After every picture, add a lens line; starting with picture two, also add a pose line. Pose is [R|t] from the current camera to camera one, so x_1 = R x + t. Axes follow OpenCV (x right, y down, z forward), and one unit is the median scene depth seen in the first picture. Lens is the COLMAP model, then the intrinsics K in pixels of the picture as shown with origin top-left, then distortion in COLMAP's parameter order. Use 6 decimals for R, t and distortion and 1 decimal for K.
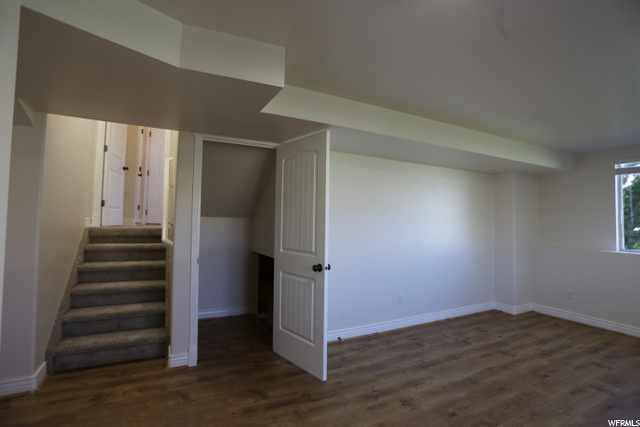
lens RADIAL K [[309.4, 0, 317.5], [0, 309.4, 209.9], [0, 0, 1]] dist [-0.038479, 0.011740]
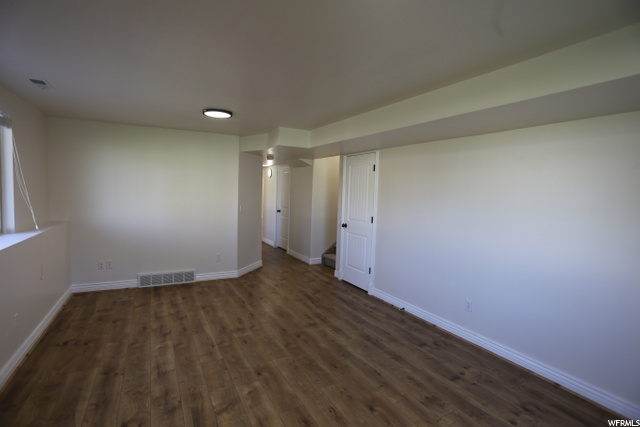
lens RADIAL K [[309.4, 0, 319.9], [0, 309.4, 211.3], [0, 0, 1]] dist [-0.038479, 0.011740]
pose [[0.018113, 0.044891, -0.998828, 1.518594], [0.018460, 0.998806, 0.045225, -0.007343], [0.999666, -0.019257, 0.017263, 0.853193]]
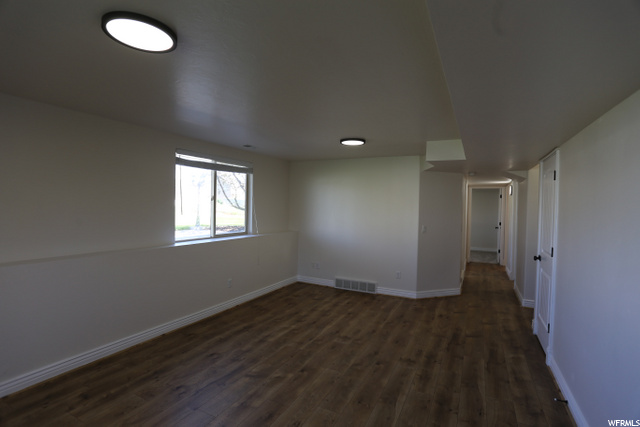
lens RADIAL K [[309.4, 0, 316.9], [0, 309.4, 211.1], [0, 0, 1]] dist [-0.038479, 0.011740]
pose [[-0.822745, -0.022470, -0.567967, 1.173891], [-0.001393, 0.999295, -0.037516, 0.019315], [0.568409, -0.030074, -0.822196, 1.582472]]
